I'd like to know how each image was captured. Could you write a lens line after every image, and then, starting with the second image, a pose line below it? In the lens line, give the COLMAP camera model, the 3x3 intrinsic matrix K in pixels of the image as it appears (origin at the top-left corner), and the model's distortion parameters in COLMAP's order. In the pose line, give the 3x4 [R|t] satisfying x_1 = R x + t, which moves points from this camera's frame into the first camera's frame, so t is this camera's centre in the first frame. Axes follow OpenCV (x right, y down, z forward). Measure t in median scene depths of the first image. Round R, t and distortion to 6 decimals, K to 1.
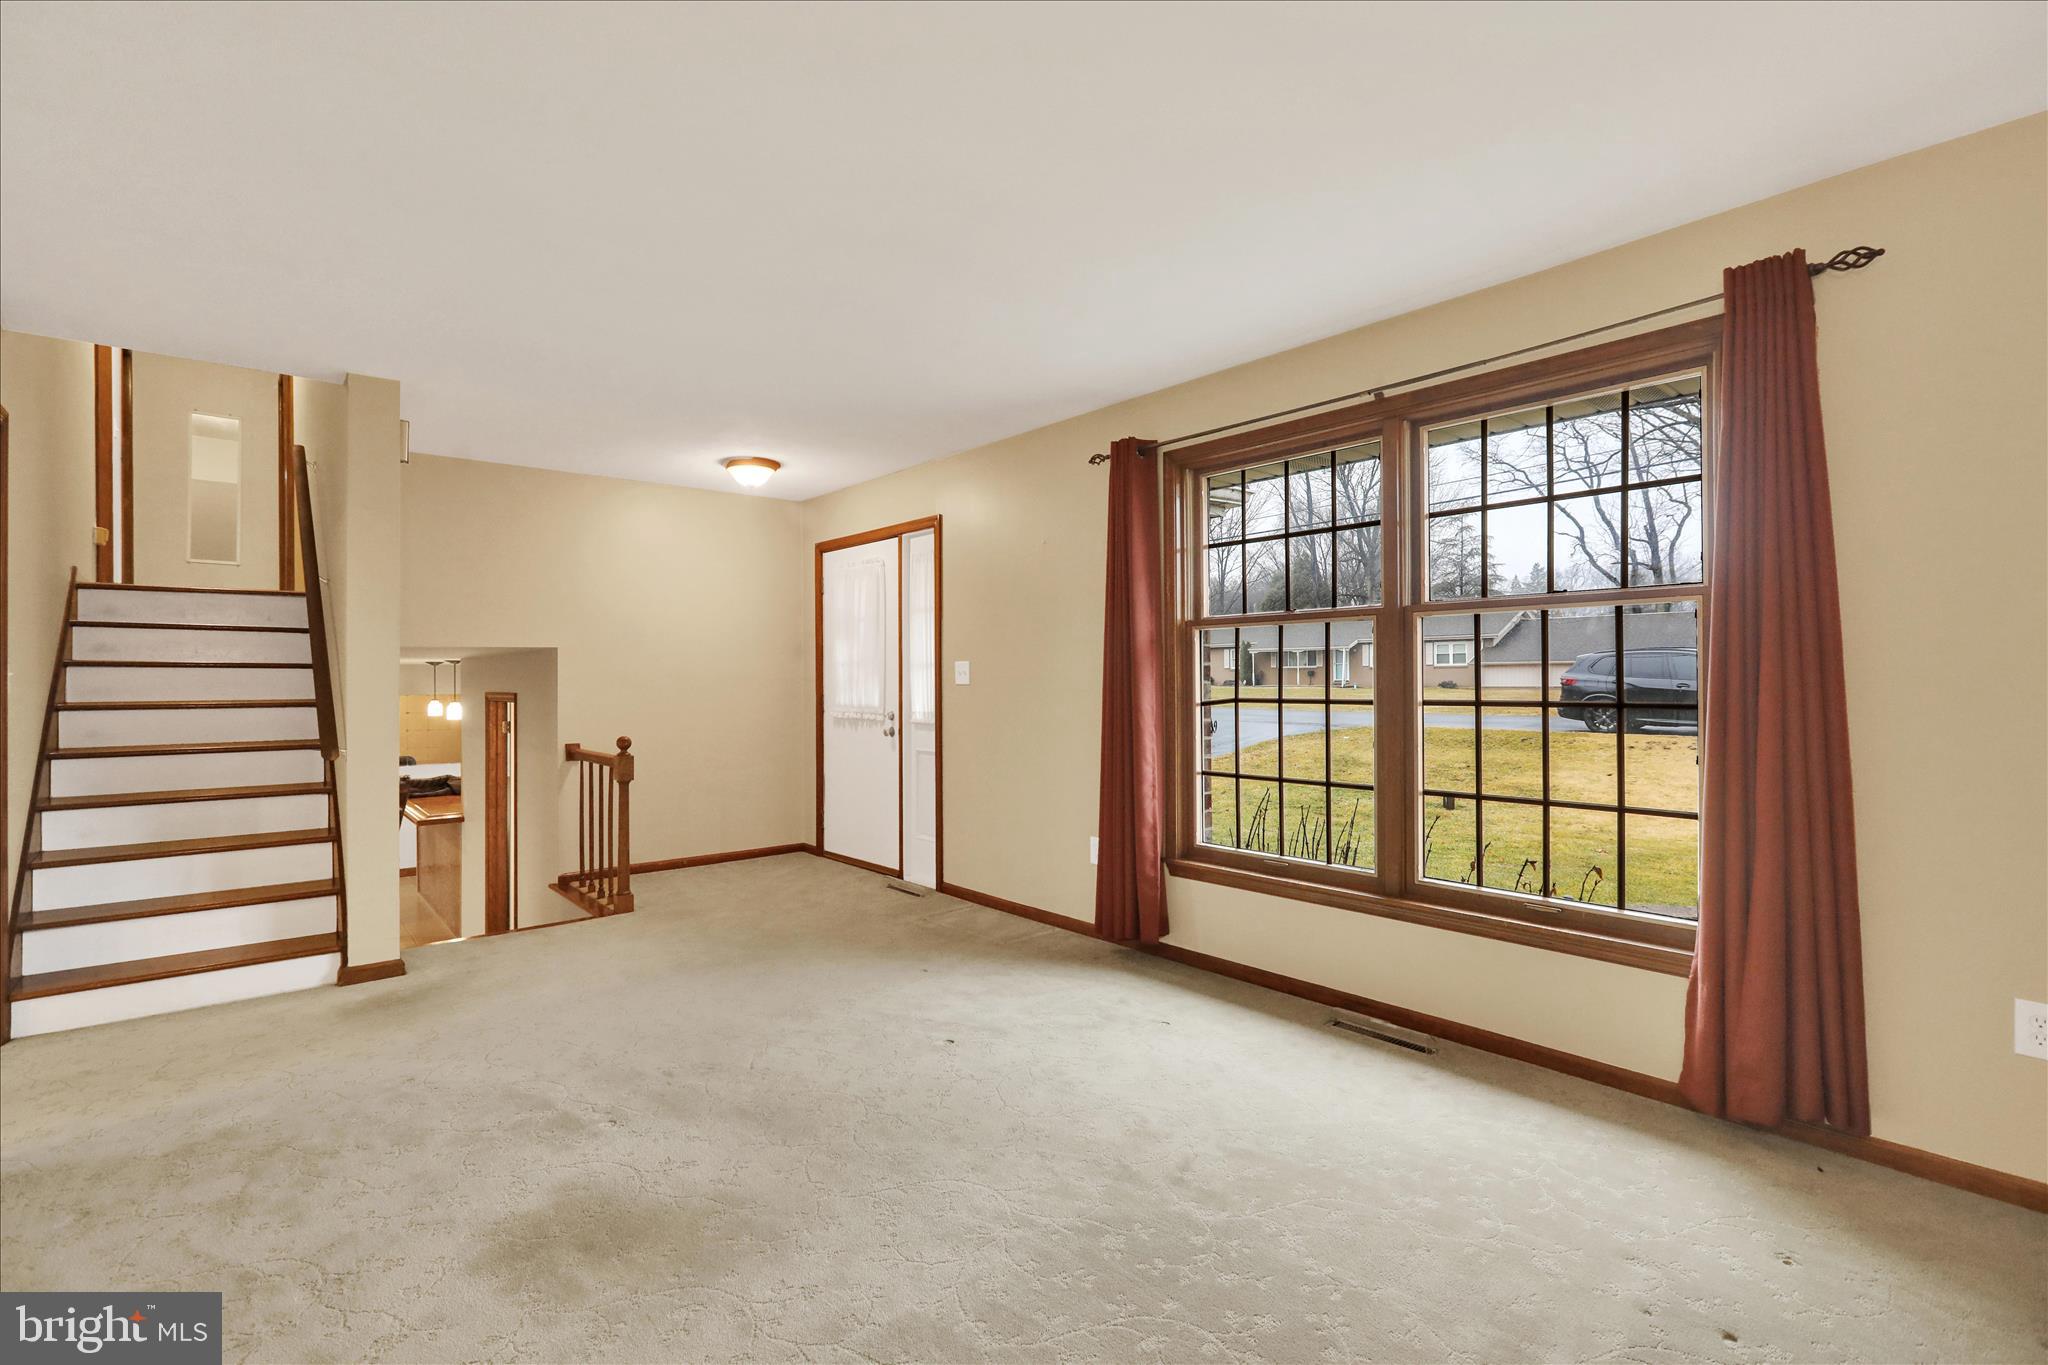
lens RADIAL K [[935.8, 0, 1024.0], [0, 935.8, 682.5], [0, 0, 1]] dist [-0.009061, -0.000136]
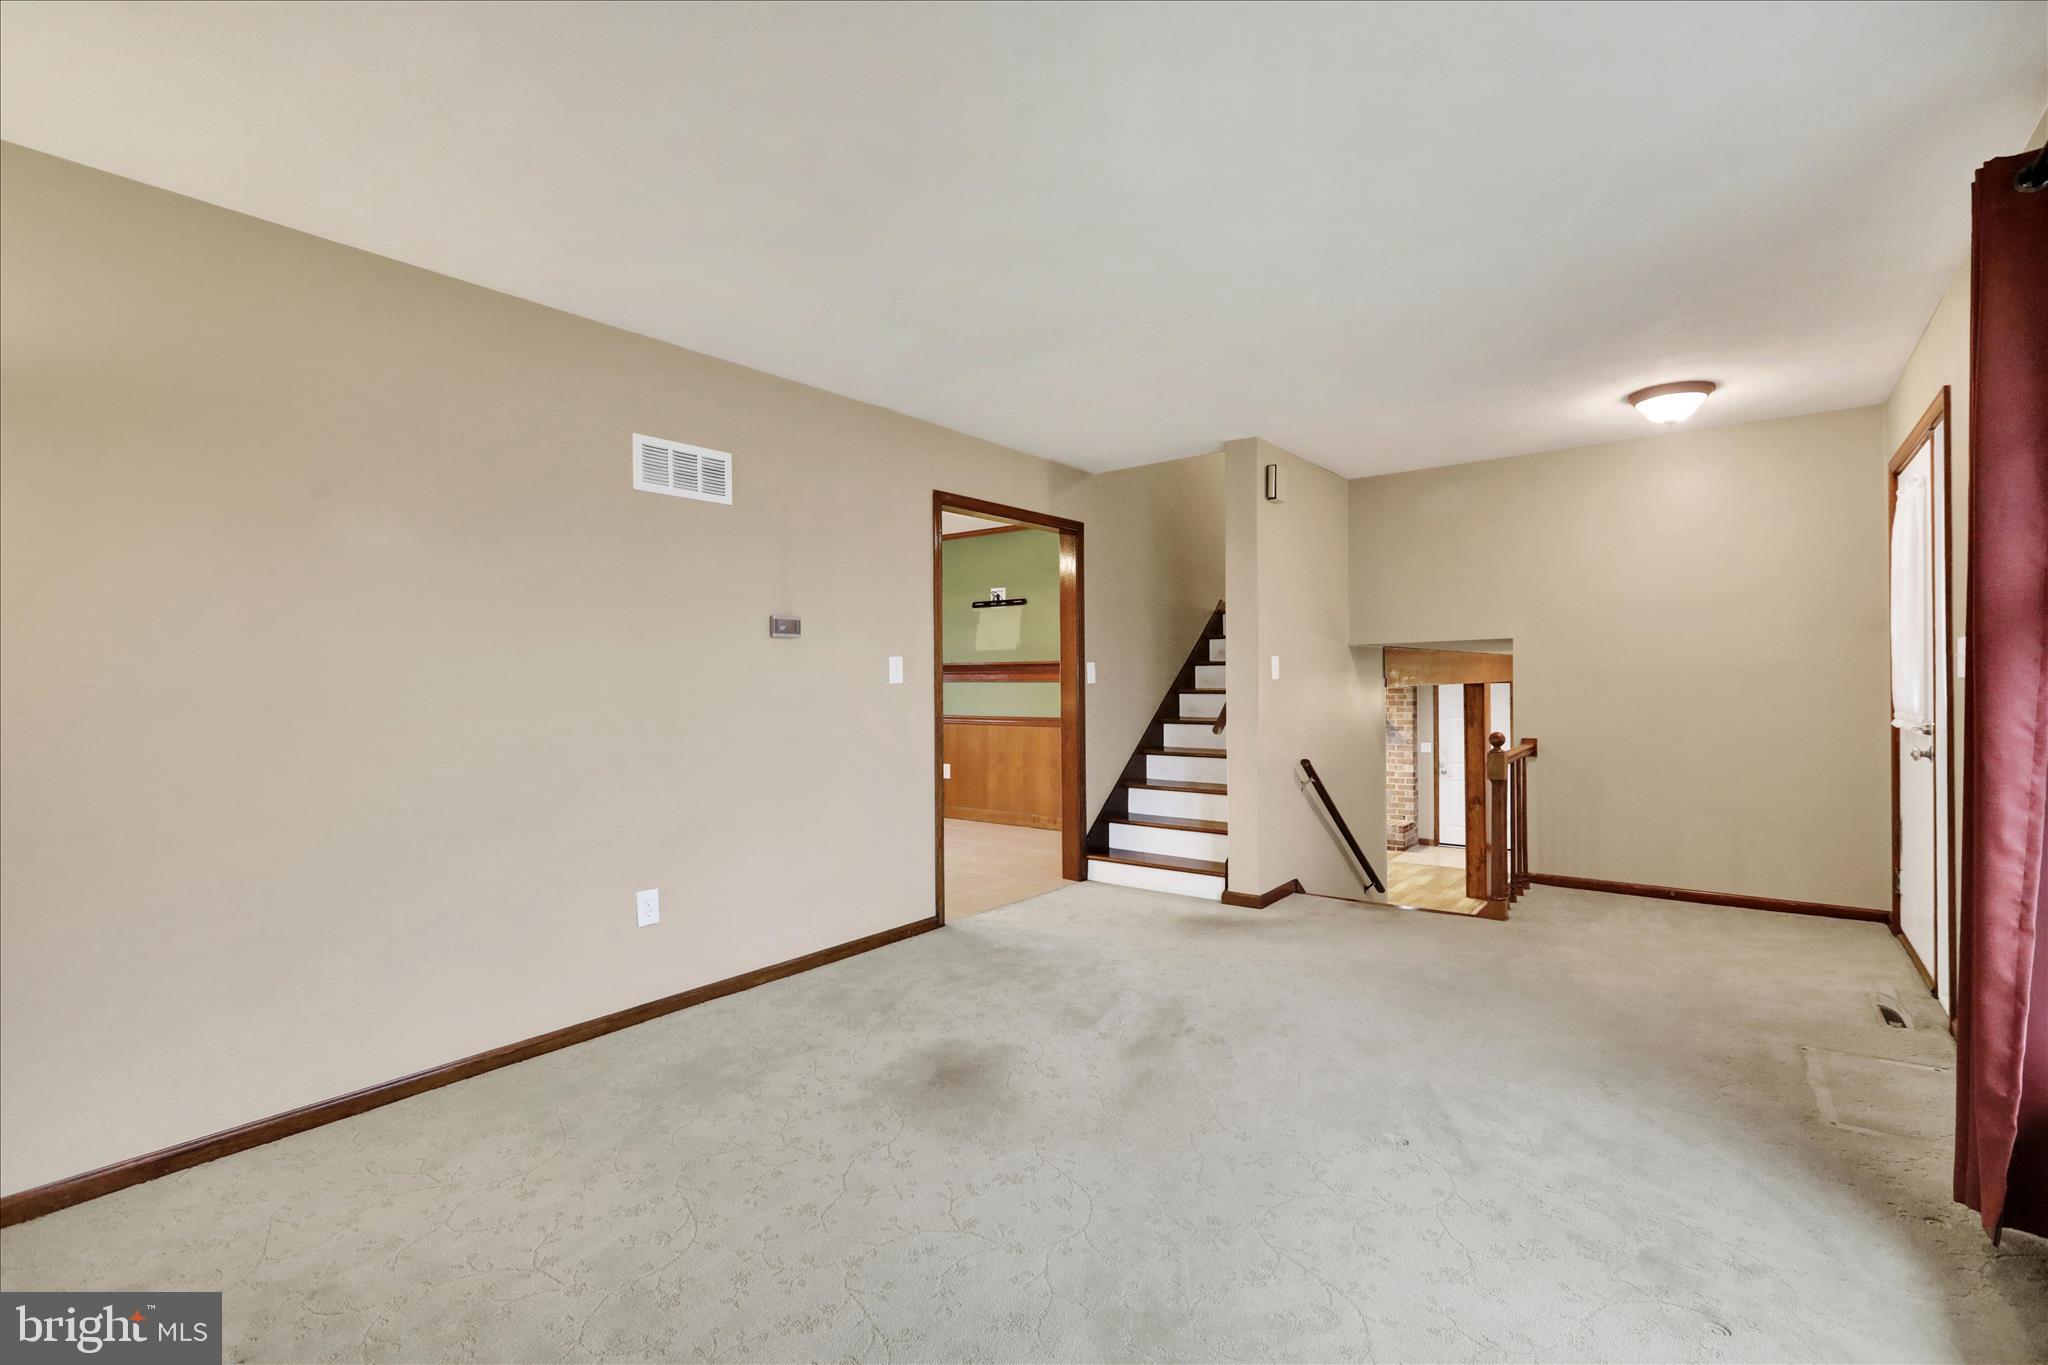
lens RADIAL K [[935.8, 0, 1024.0], [0, 935.8, 682.5], [0, 0, 1]] dist [-0.009061, -0.000136]
pose [[0.194413, 0.008200, -0.980885, 0.689373], [0.005470, 0.999940, 0.009444, -0.004814], [0.980904, -0.007202, 0.194357, 0.616720]]
